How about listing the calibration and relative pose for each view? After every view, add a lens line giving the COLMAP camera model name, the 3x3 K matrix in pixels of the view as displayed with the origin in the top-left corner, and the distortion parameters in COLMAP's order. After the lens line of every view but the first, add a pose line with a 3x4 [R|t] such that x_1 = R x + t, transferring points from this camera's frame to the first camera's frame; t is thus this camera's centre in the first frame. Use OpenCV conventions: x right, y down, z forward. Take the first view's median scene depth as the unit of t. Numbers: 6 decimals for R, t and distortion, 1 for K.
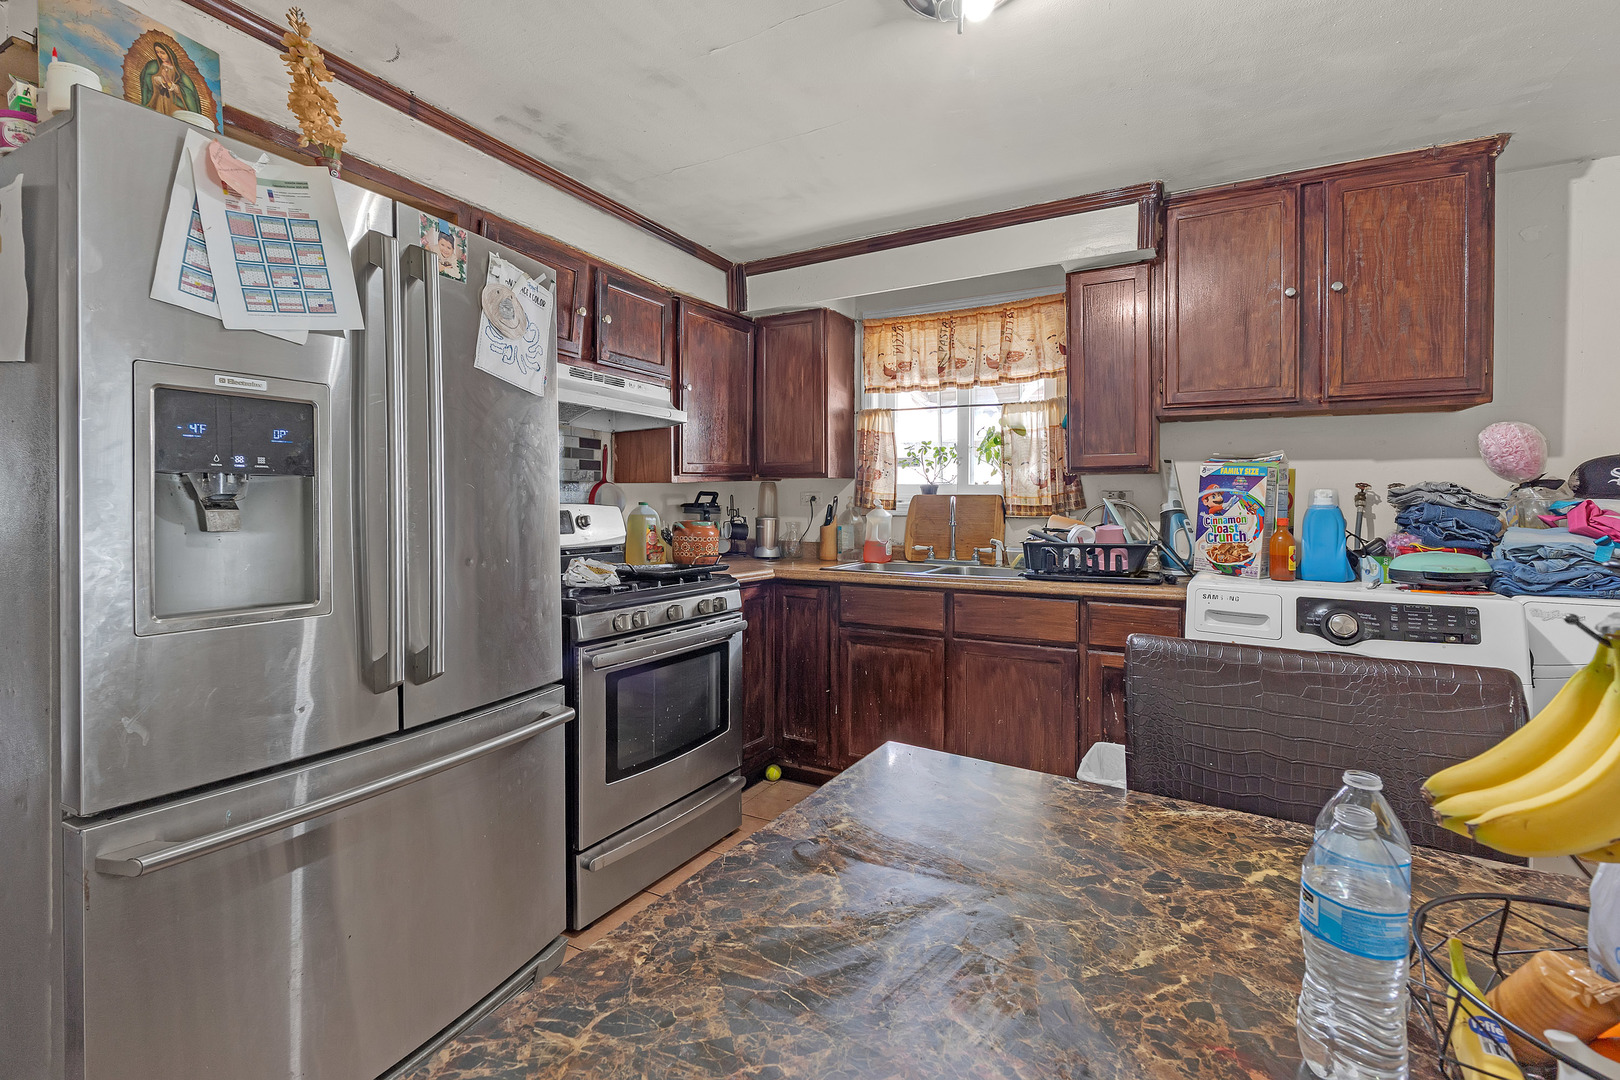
lens RADIAL K [[724.9, 0, 820.5], [0, 724.9, 511.6], [0, 0, 1]] dist [-0.003244, -0.000622]
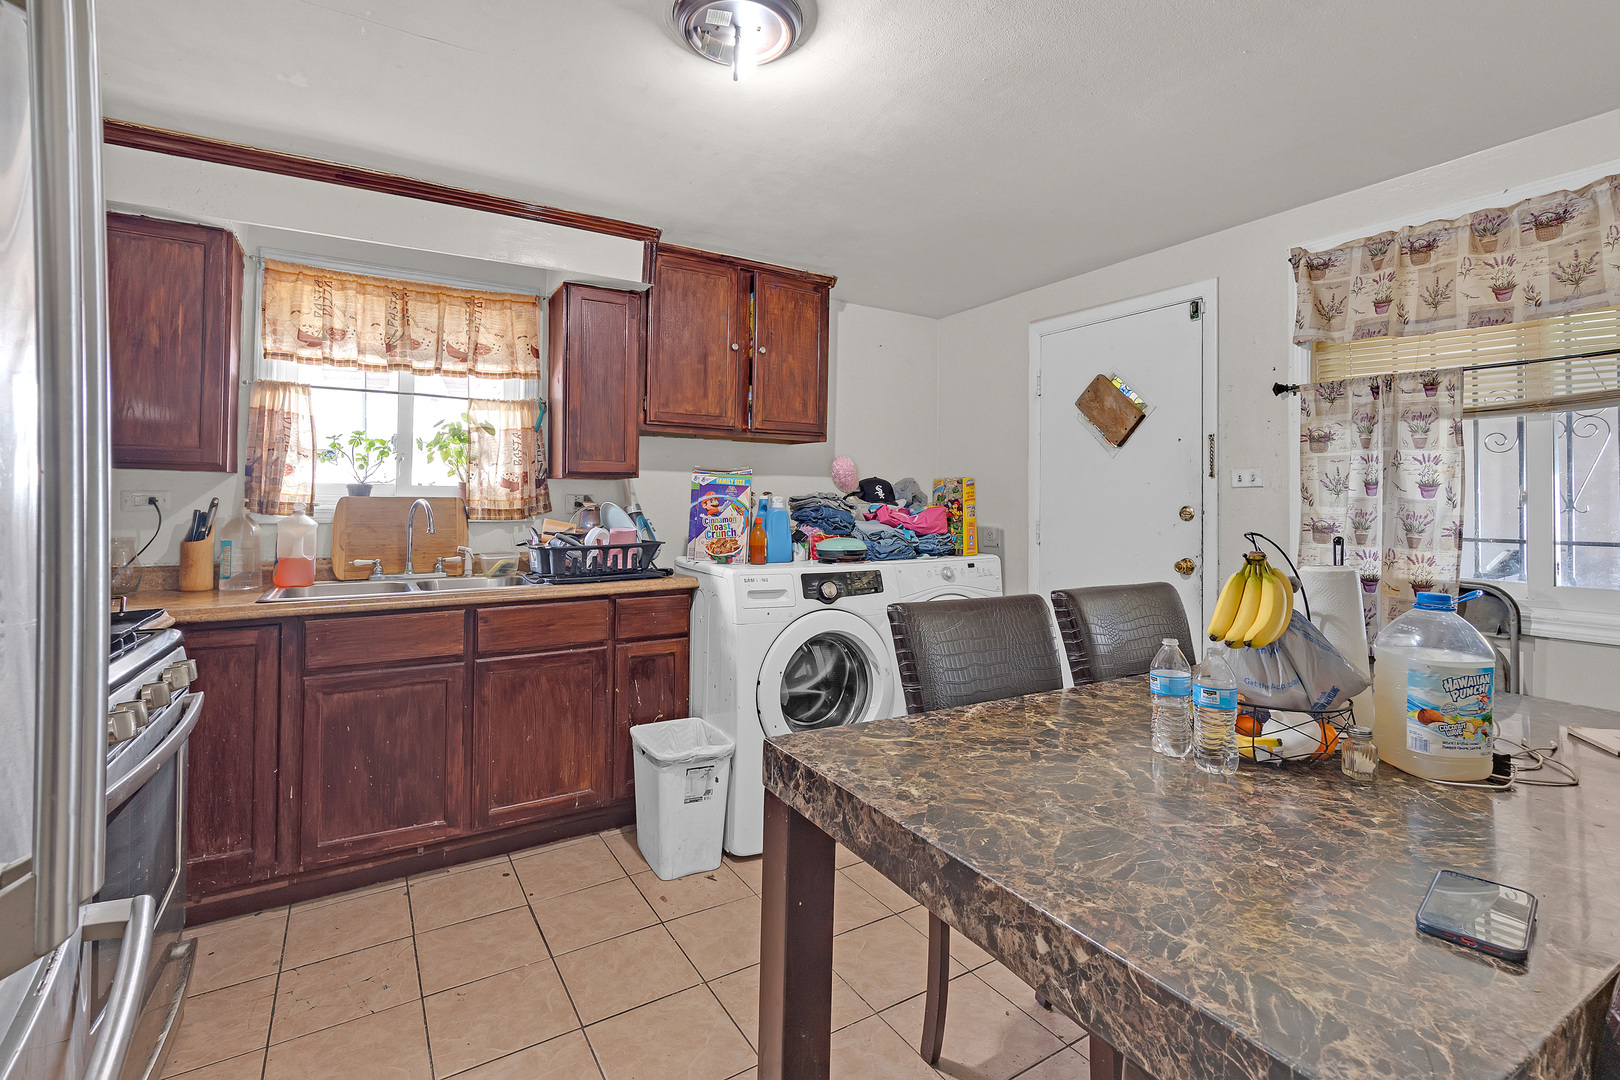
lens RADIAL K [[724.9, 0, 806.0], [0, 724.9, 496.4], [0, 0, 1]] dist [-0.003244, -0.000622]
pose [[0.498288, 0.006654, 0.866986, -0.368047], [0.011289, 0.999836, -0.014161, -0.007851], [-0.866938, 0.016843, 0.498131, 0.196047]]
